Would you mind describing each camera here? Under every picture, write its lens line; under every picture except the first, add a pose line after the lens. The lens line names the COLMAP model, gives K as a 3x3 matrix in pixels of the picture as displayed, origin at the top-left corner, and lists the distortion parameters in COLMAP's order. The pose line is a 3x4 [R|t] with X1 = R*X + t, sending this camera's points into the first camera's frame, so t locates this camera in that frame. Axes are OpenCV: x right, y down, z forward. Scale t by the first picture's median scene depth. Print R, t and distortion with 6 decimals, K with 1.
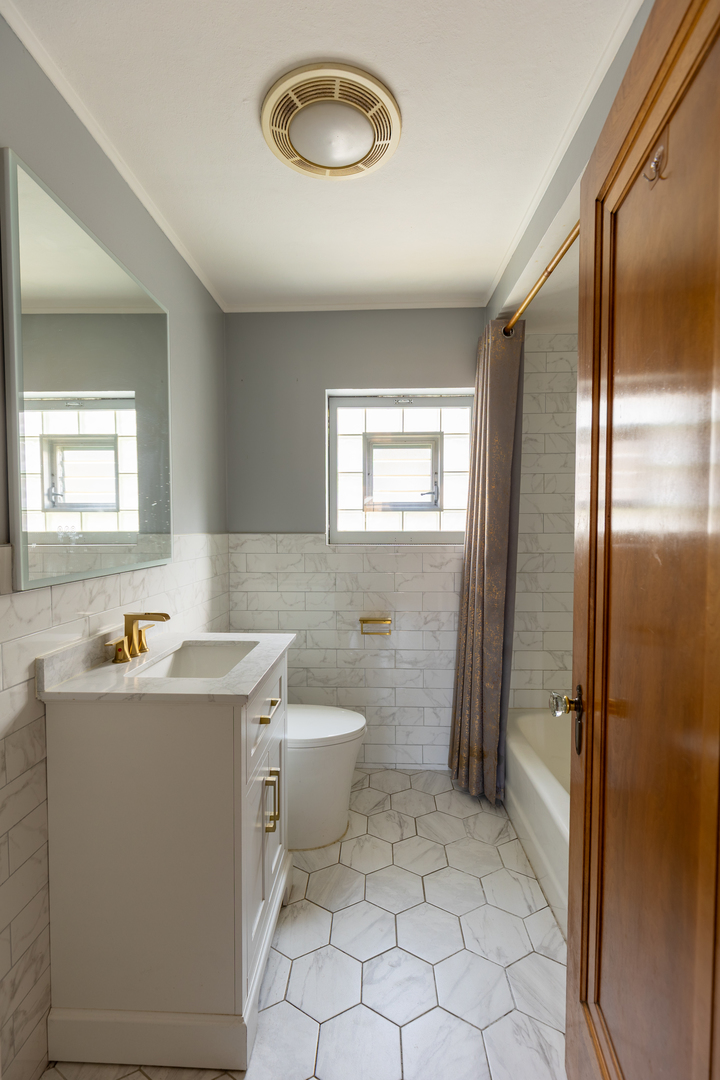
lens RADIAL K [[486.0, 0, 360.7], [0, 486.0, 542.7], [0, 0, 1]] dist [0.007828, -0.000499]
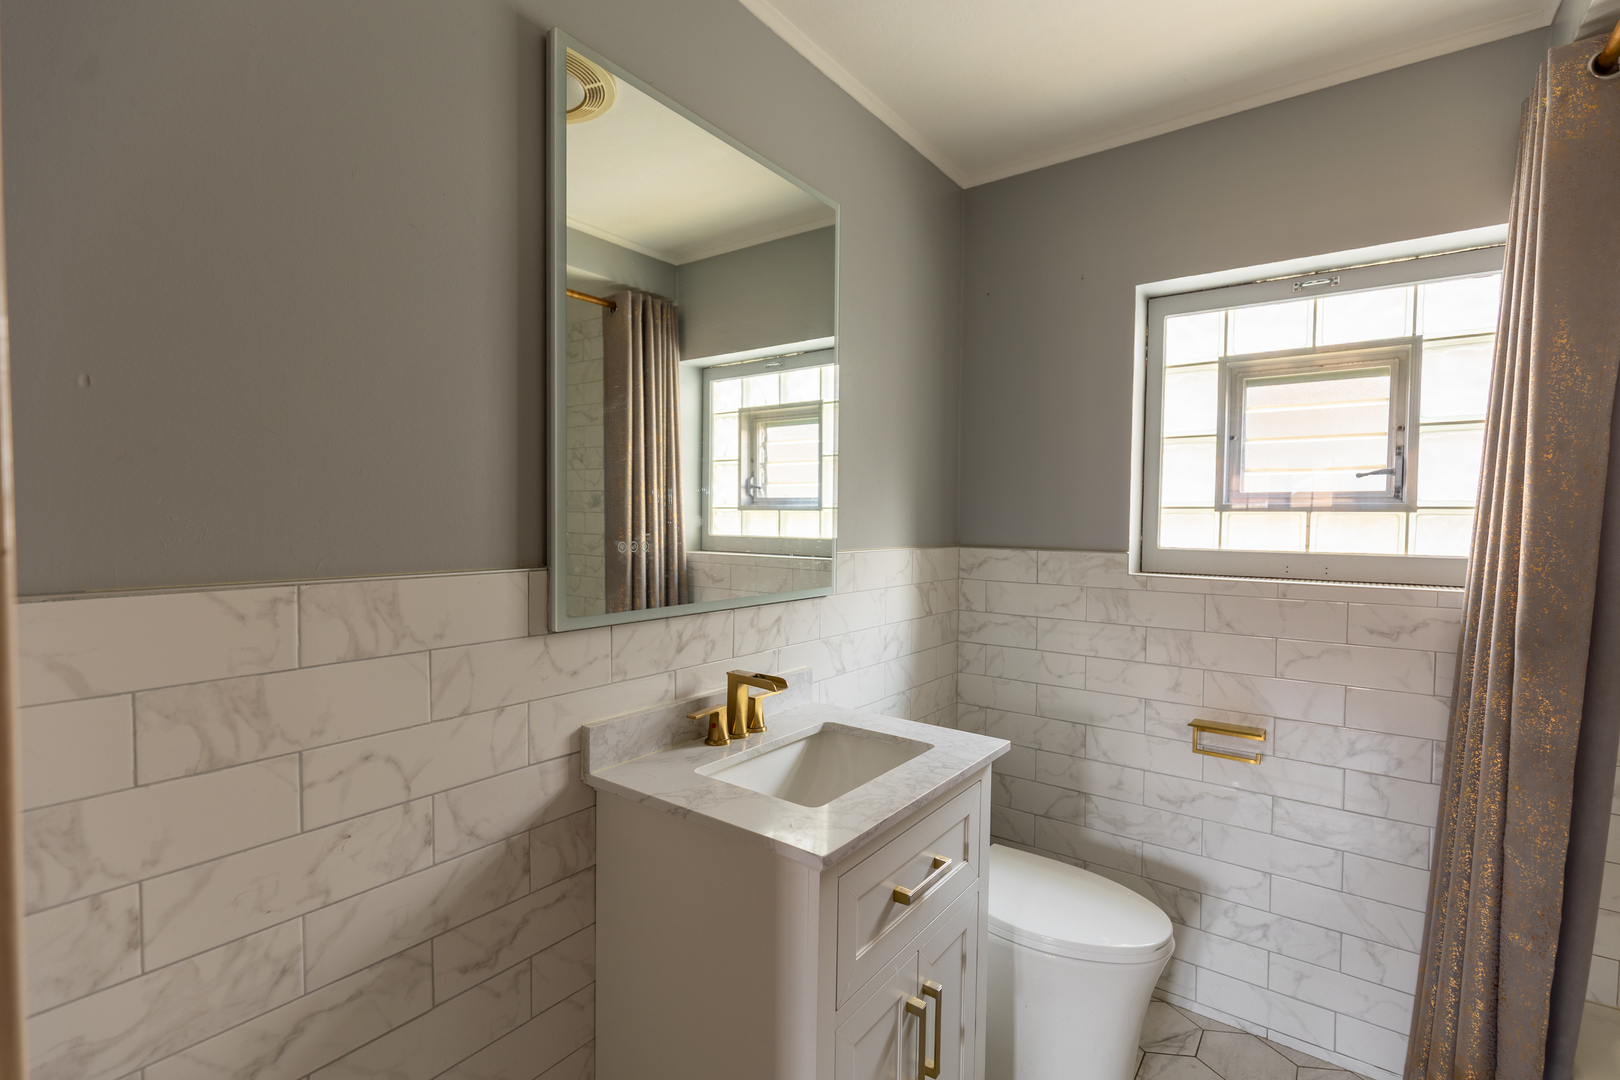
lens RADIAL K [[732.2, 0, 812.1], [0, 732.2, 542.8], [0, 0, 1]] dist [-0.000129, -0.000929]
pose [[0.825664, 0.028598, -0.563436, 0.095685], [-0.032422, 0.999469, 0.003218, -0.020944], [0.563229, 0.015610, 0.826153, 0.130267]]
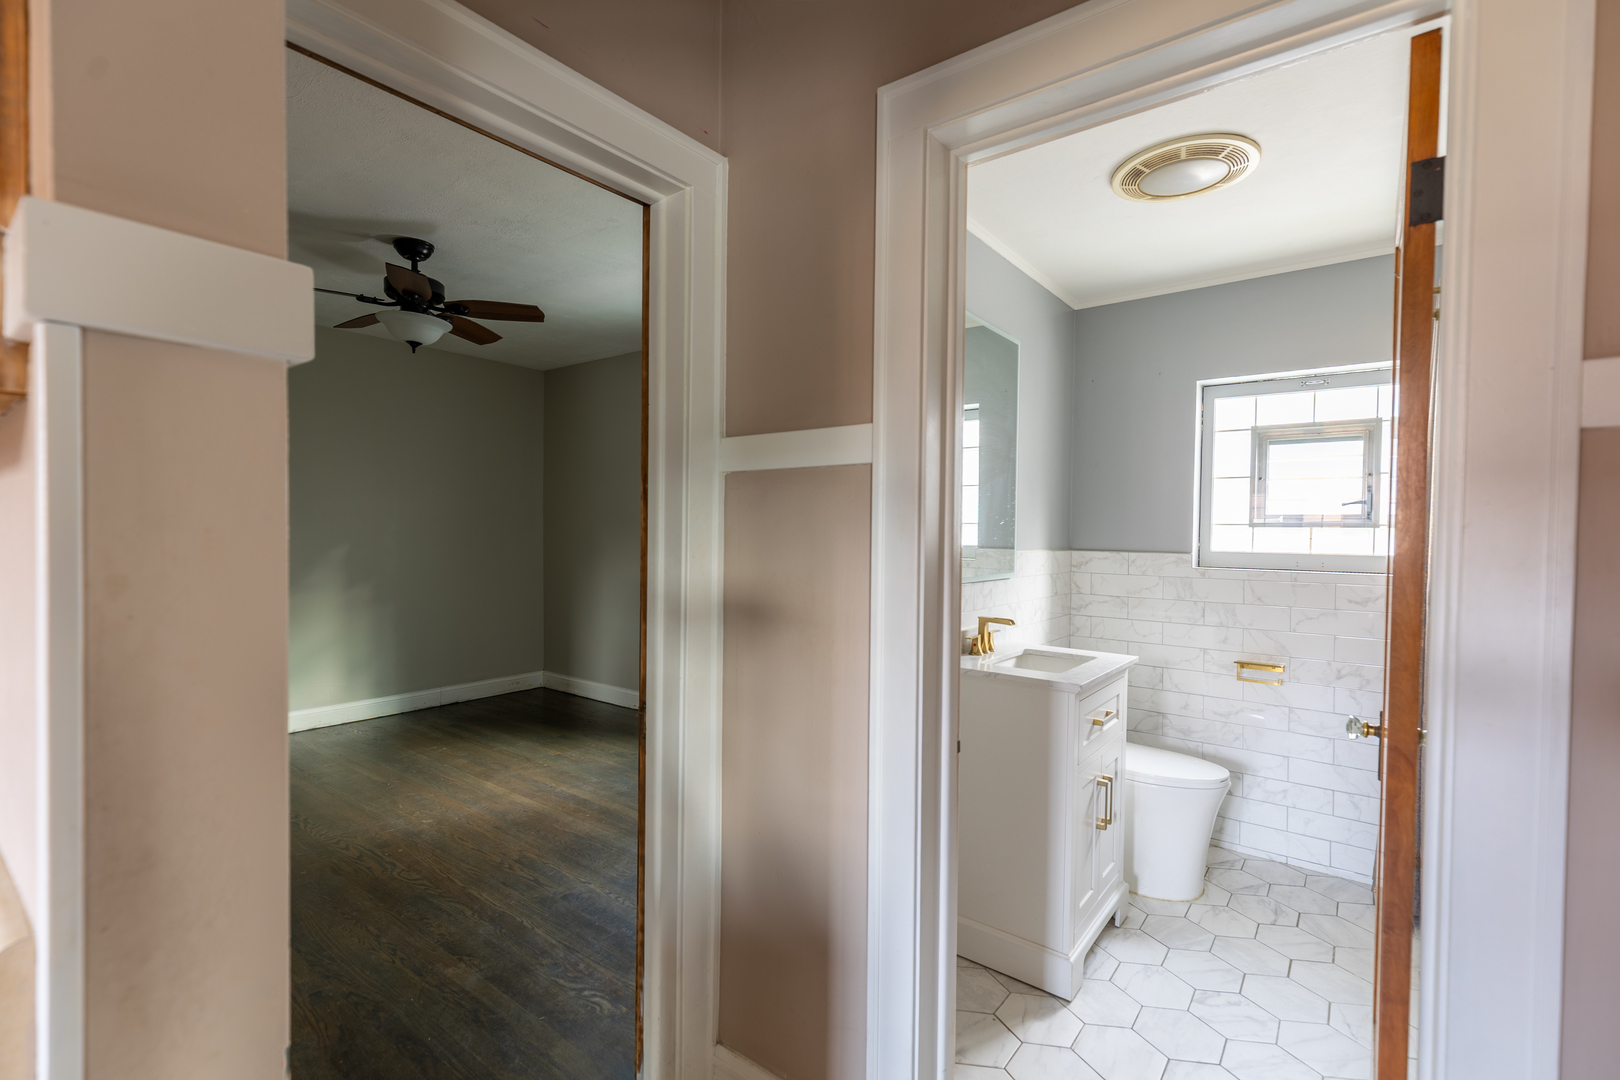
lens RADIAL K [[729.0, 0, 807.5], [0, 729.0, 543.7], [0, 0, 1]] dist [0.007828, -0.000499]
pose [[0.814552, 0.022706, -0.579646, 0.115463], [-0.035983, 0.999287, -0.011421, 0.002103], [0.578974, 0.030160, 0.814788, -0.394487]]
